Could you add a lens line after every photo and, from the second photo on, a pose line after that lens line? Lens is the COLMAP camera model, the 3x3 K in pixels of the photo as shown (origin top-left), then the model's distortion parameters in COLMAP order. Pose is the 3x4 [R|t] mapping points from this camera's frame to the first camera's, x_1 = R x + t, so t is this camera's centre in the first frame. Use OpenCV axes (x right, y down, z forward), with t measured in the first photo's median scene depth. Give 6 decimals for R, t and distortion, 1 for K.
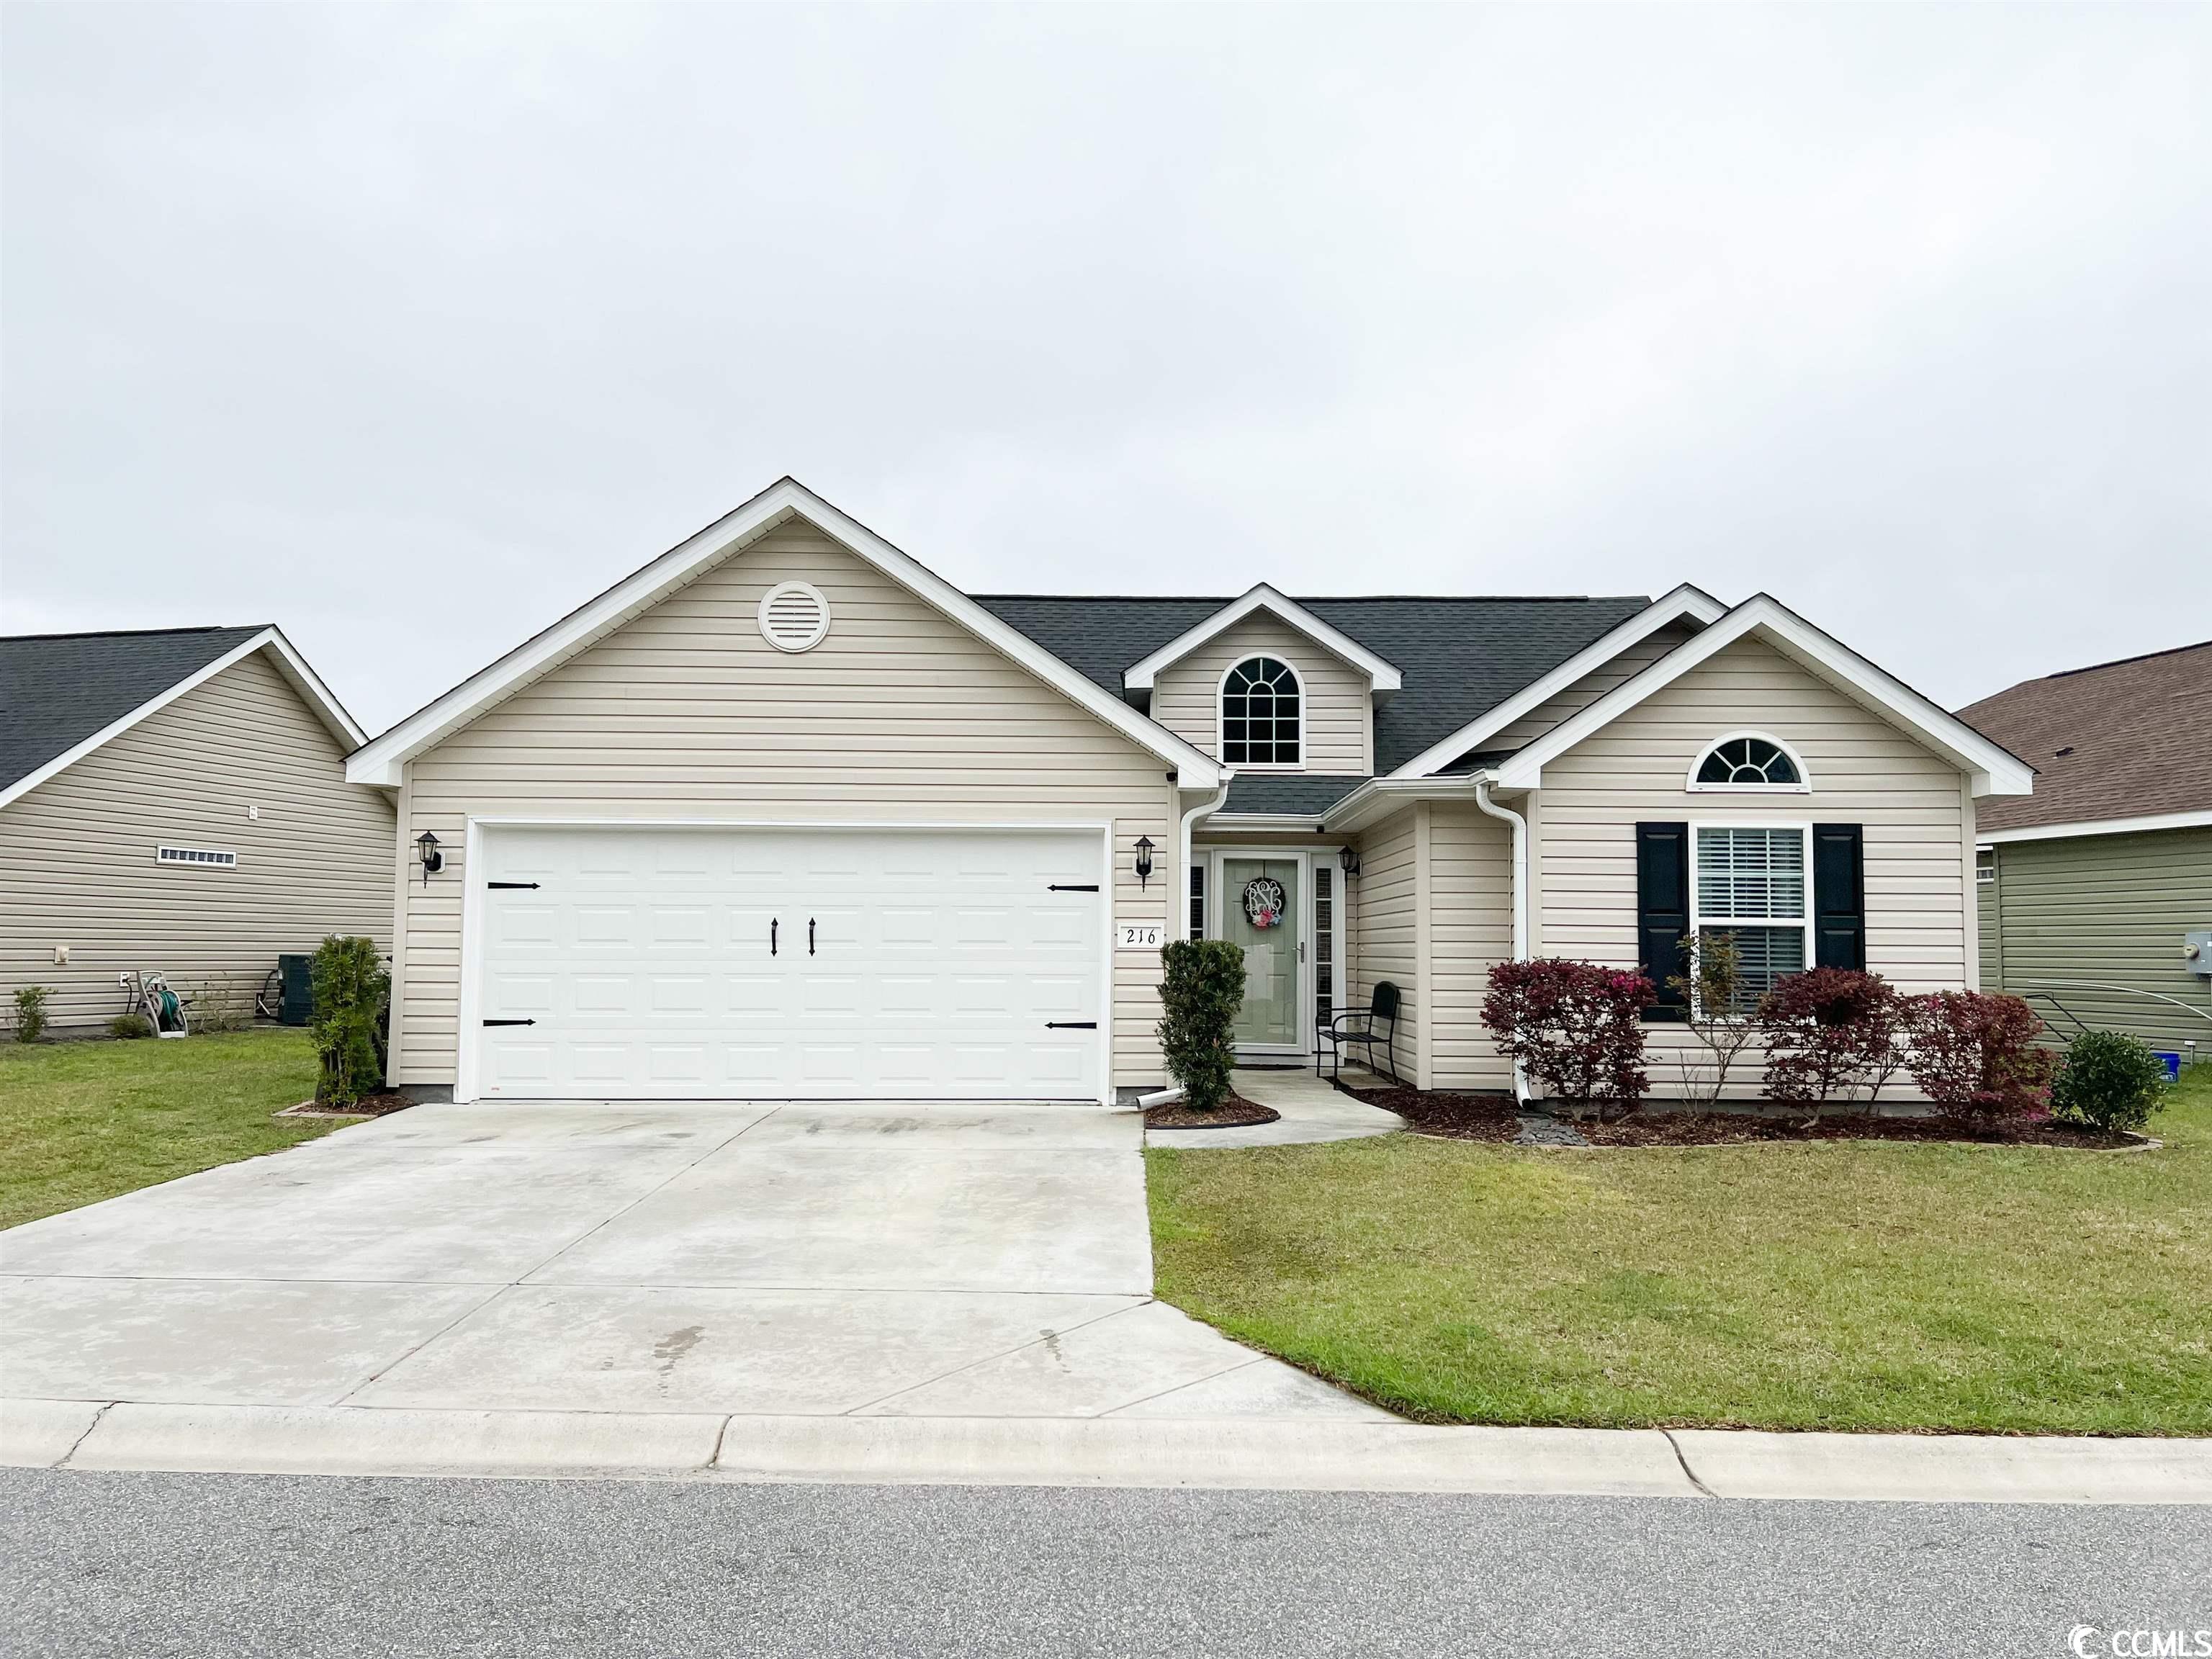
lens RADIAL K [[1648.2, 0, 1106.0], [0, 1648.2, 829.5], [0, 0, 1]] dist [0.028413, -0.059551]
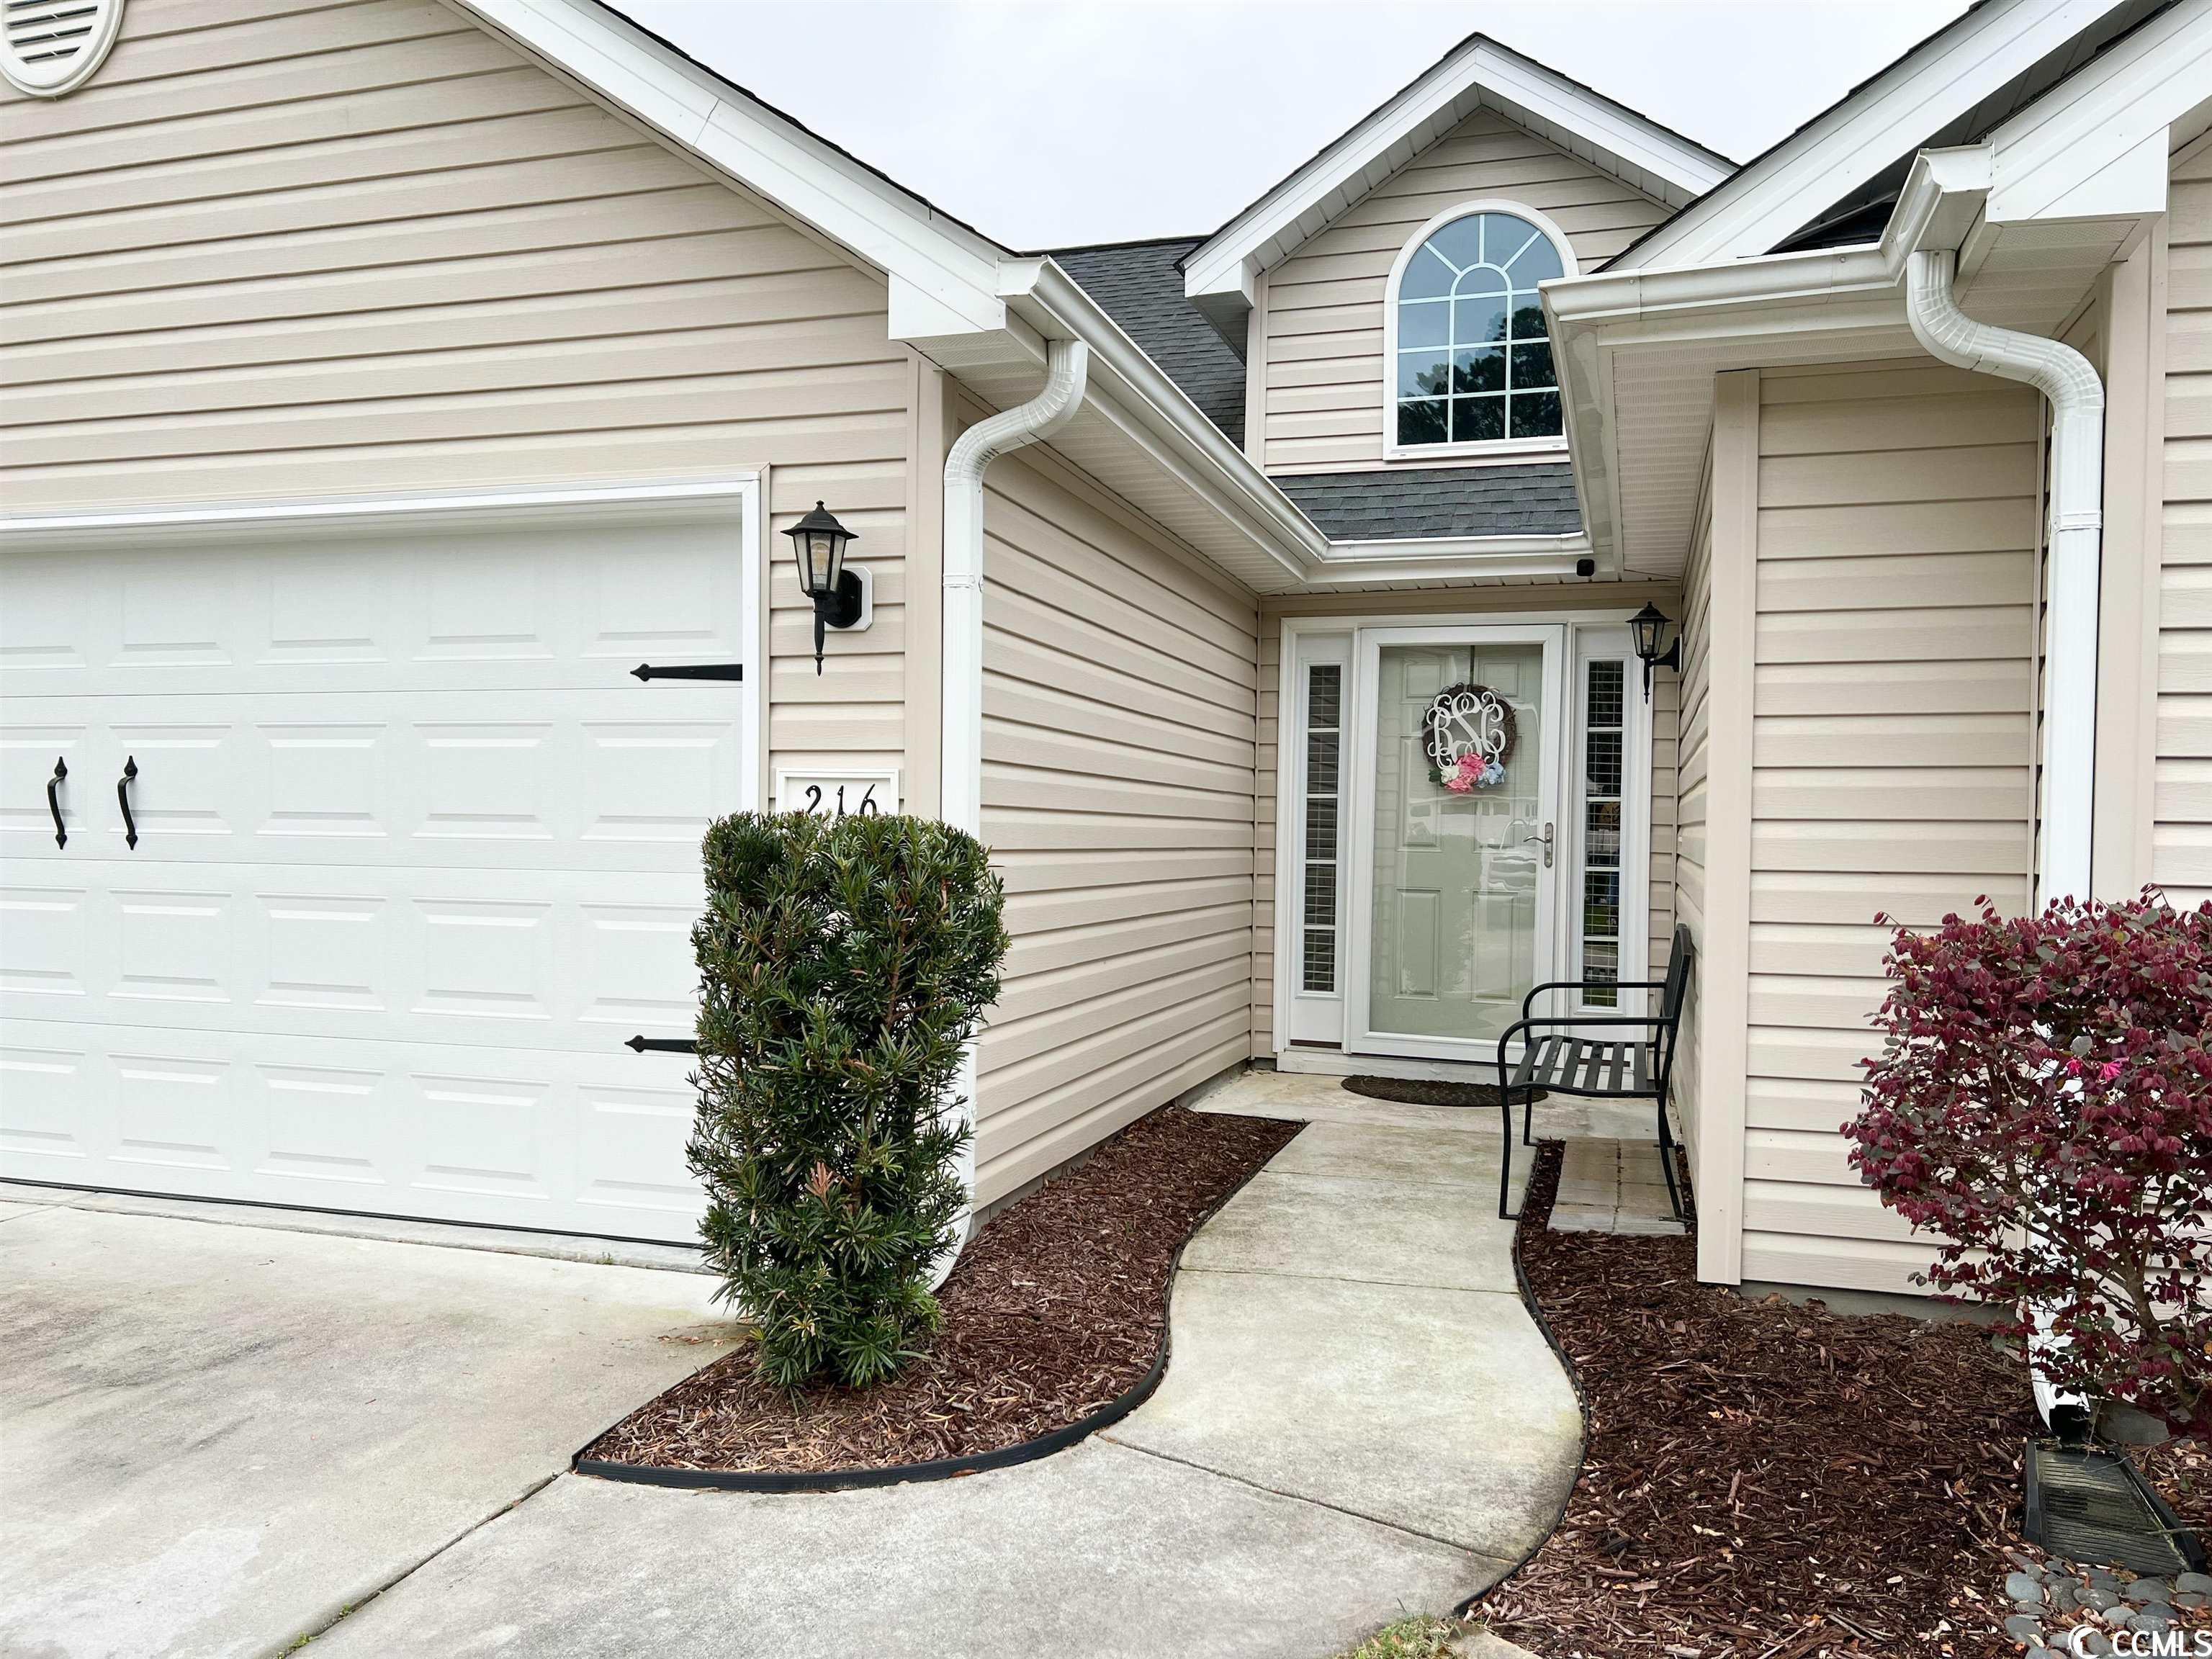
lens RADIAL K [[1648.2, 0, 1106.0], [0, 1648.2, 829.5], [0, 0, 1]] dist [0.028413, -0.059551]
pose [[0.953555, 0.006700, -0.301143, 0.139271], [0.015033, 0.997448, 0.069791, 0.036172], [0.300842, -0.071076, 0.951022, 0.531596]]
